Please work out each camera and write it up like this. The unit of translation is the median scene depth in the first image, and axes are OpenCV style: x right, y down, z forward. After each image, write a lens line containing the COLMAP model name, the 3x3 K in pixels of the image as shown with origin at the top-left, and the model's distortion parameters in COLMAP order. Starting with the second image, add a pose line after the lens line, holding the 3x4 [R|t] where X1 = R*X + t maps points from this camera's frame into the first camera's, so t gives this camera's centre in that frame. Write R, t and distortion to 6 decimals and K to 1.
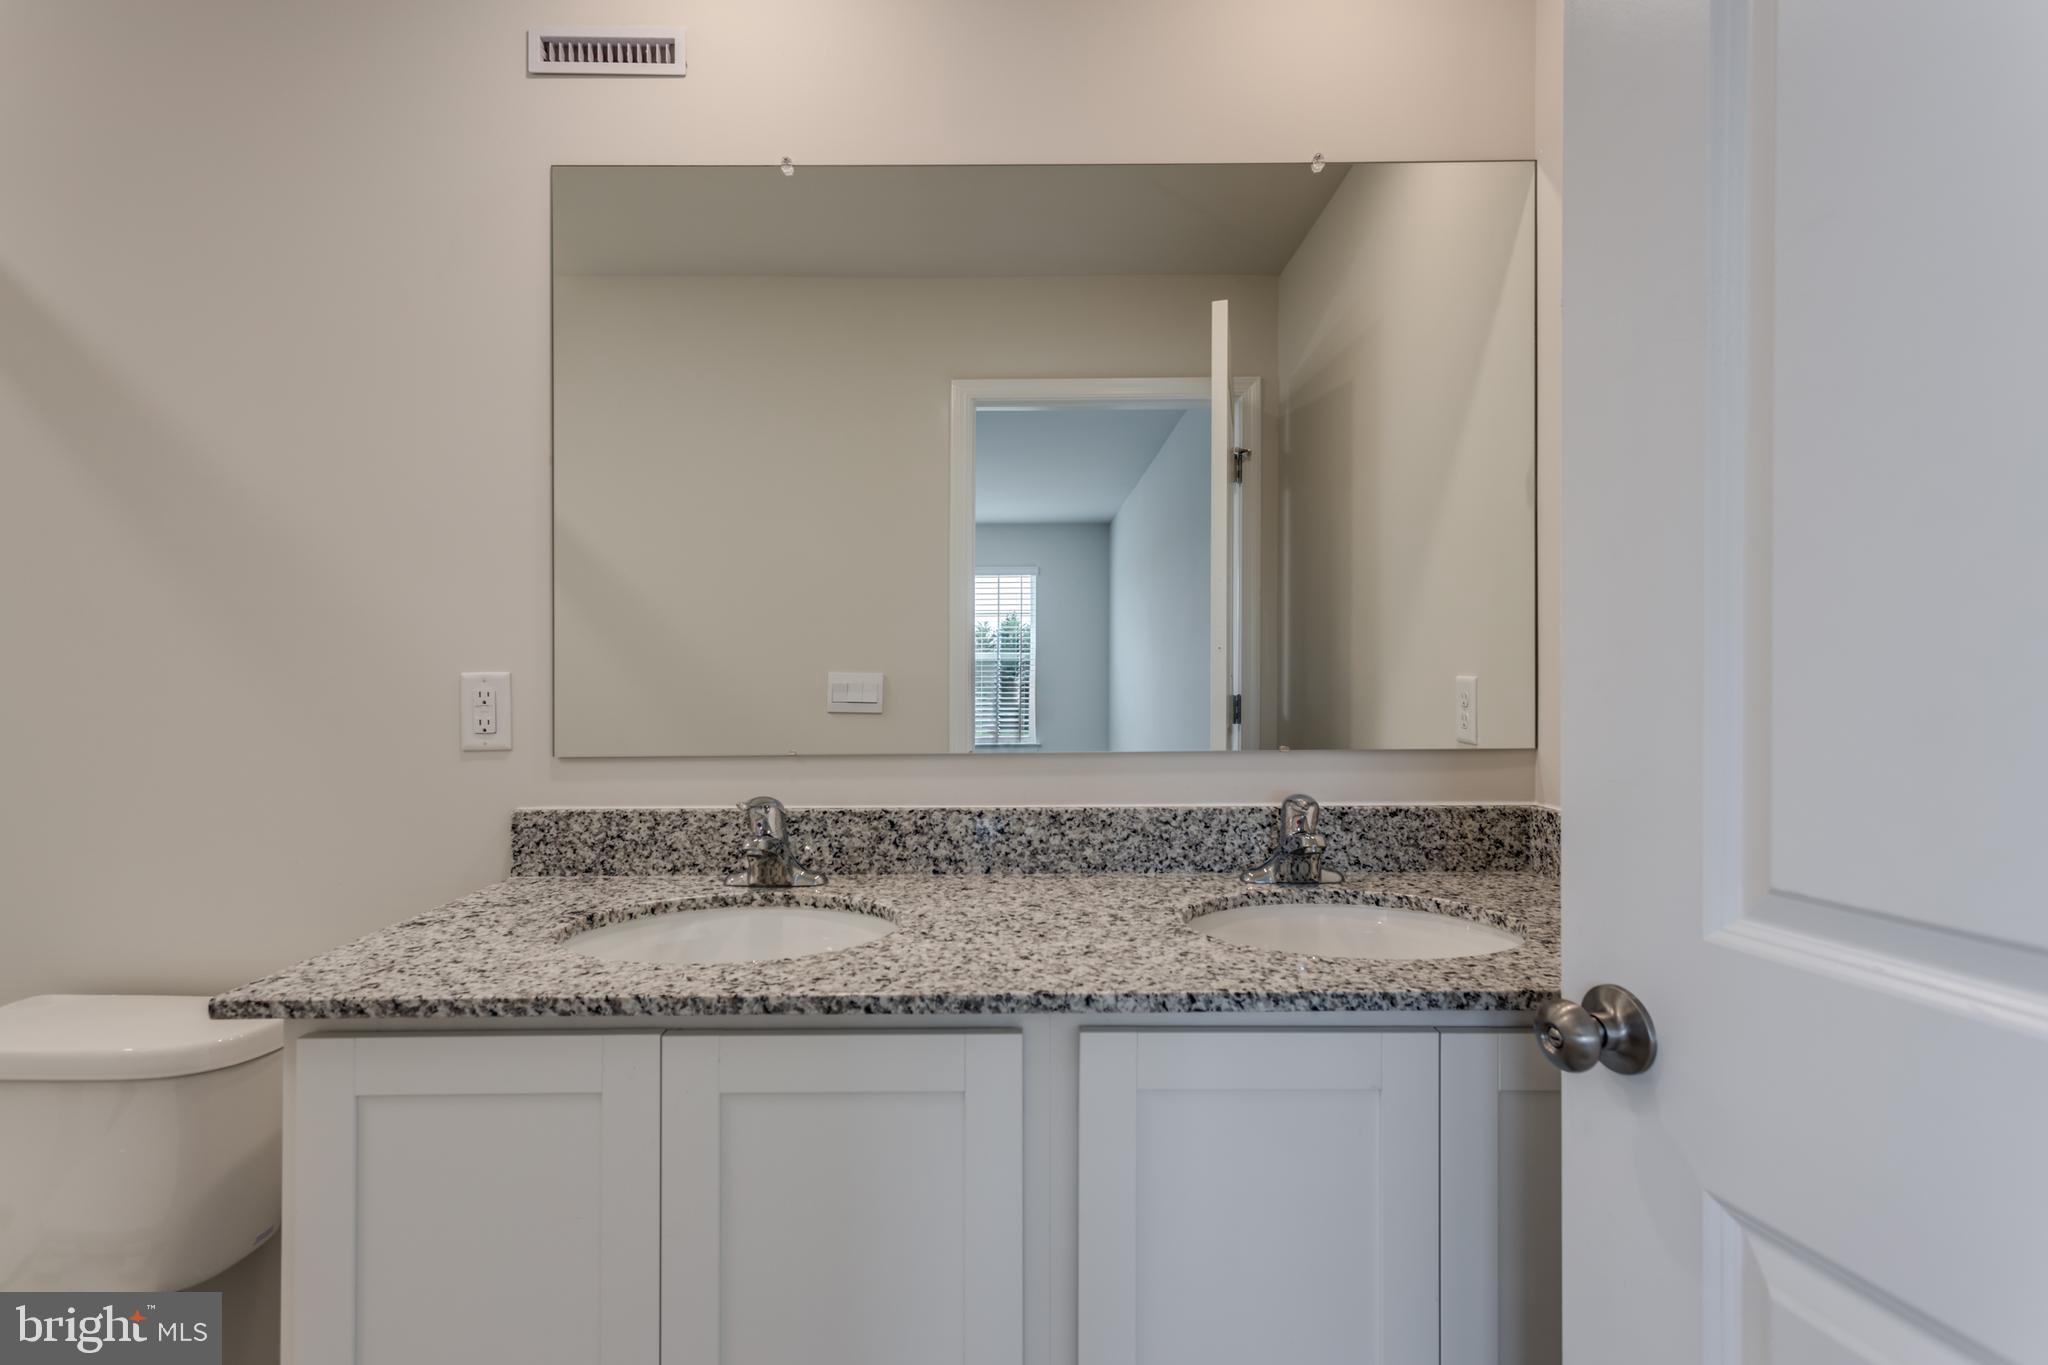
lens RADIAL K [[972.6, 0, 1027.6], [0, 972.6, 670.7], [0, 0, 1]] dist [0.008471, 0.000710]
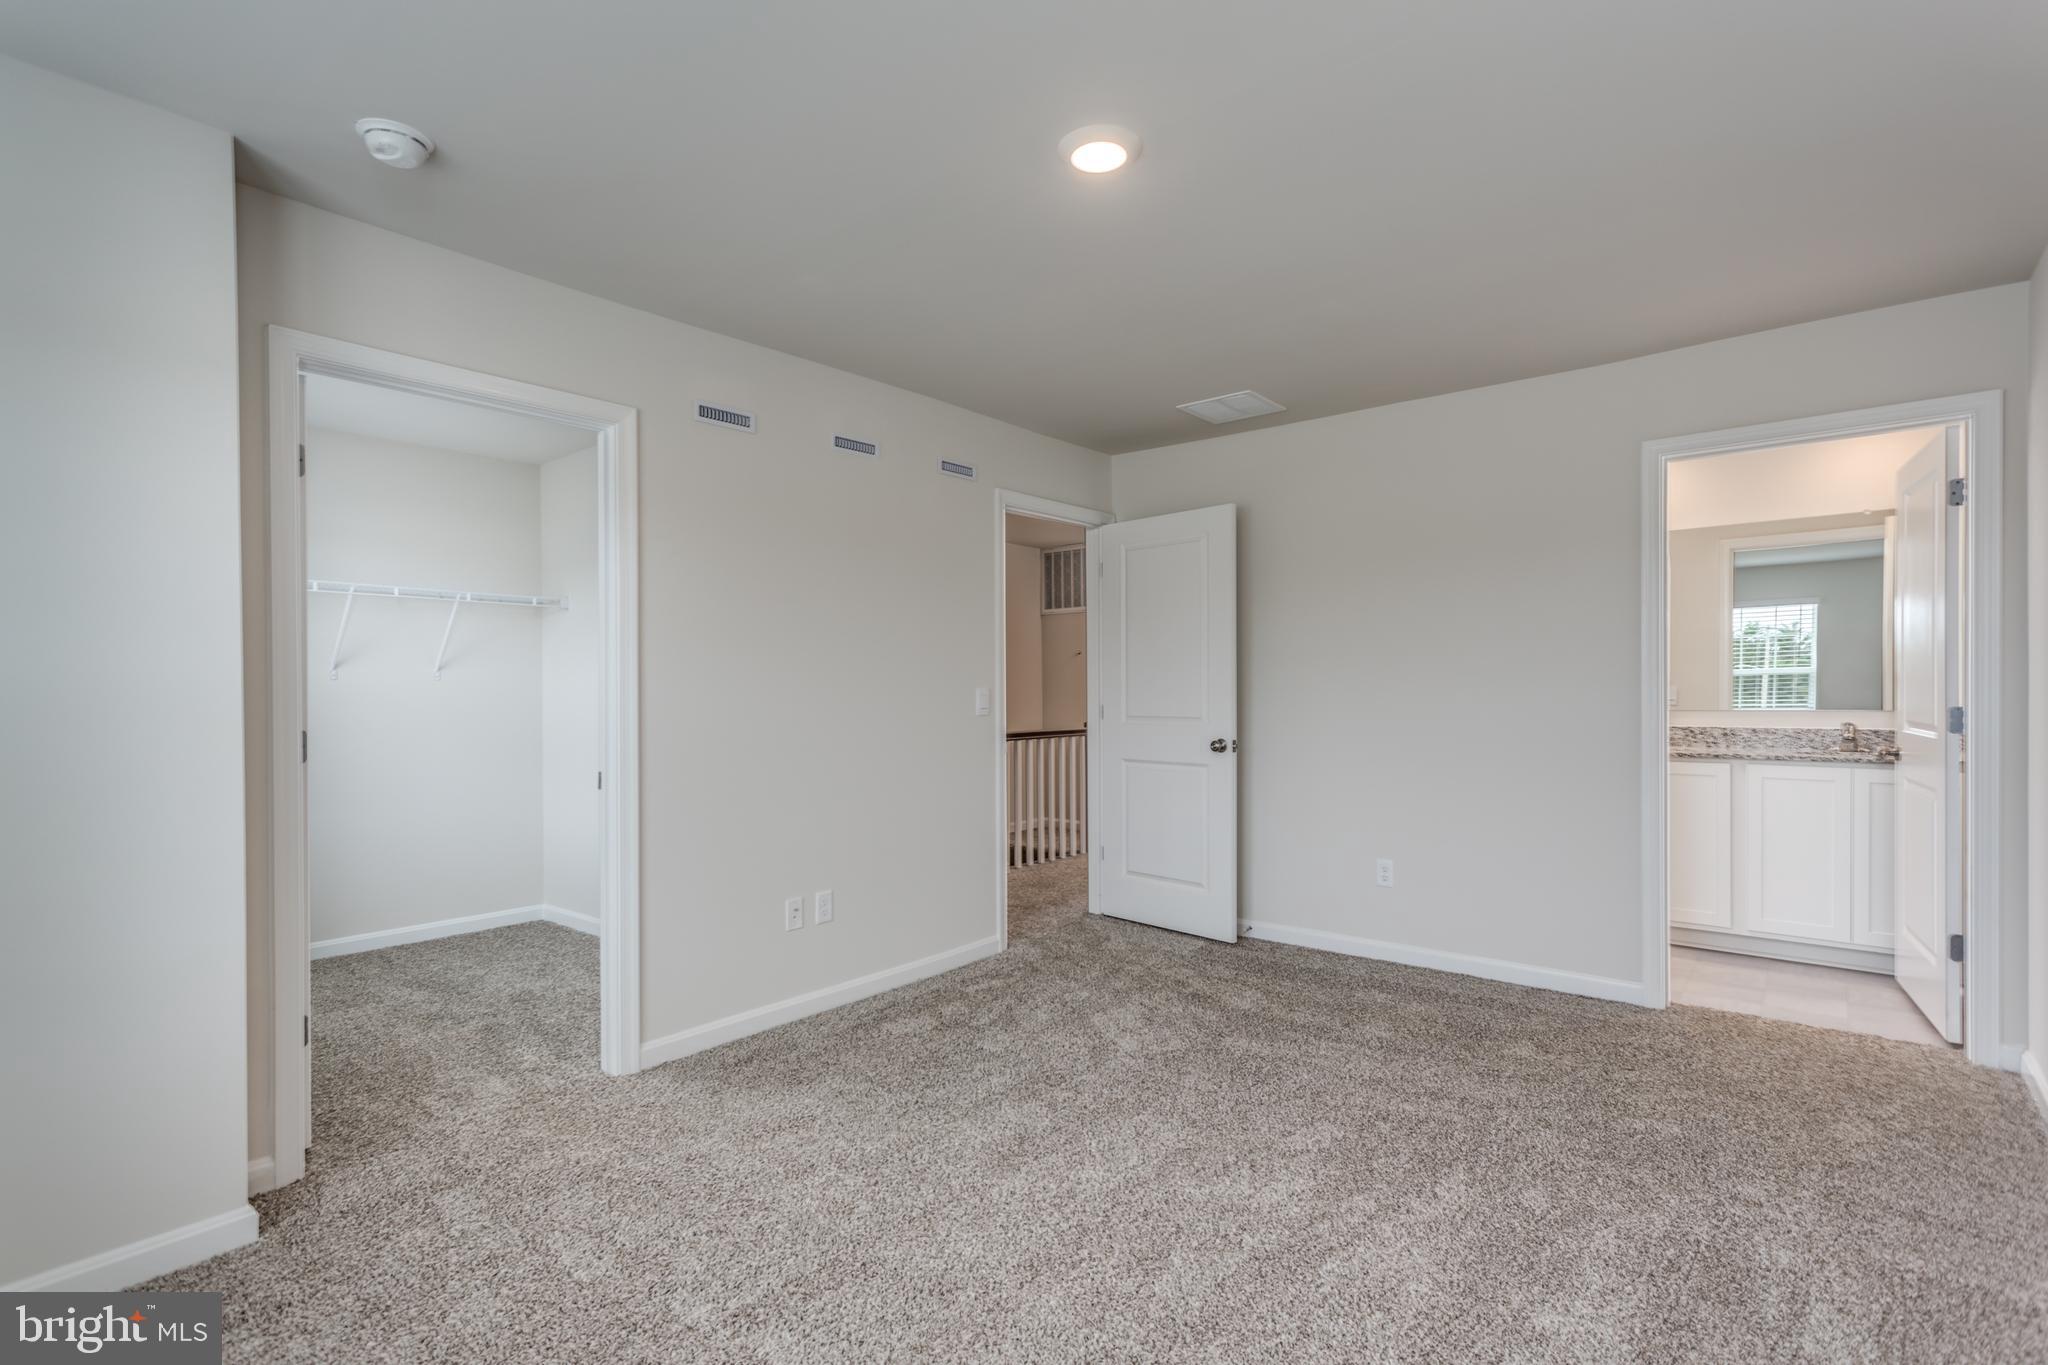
lens RADIAL K [[965.8, 0, 1024.0], [0, 965.8, 682.5], [0, 0, 1]] dist [0.005287, 0.000380]
pose [[0.756613, -0.004854, -0.653845, 0.294820], [0.002577, 0.999987, -0.004442, 0.002941], [0.653858, 0.001676, 0.756615, -2.967247]]
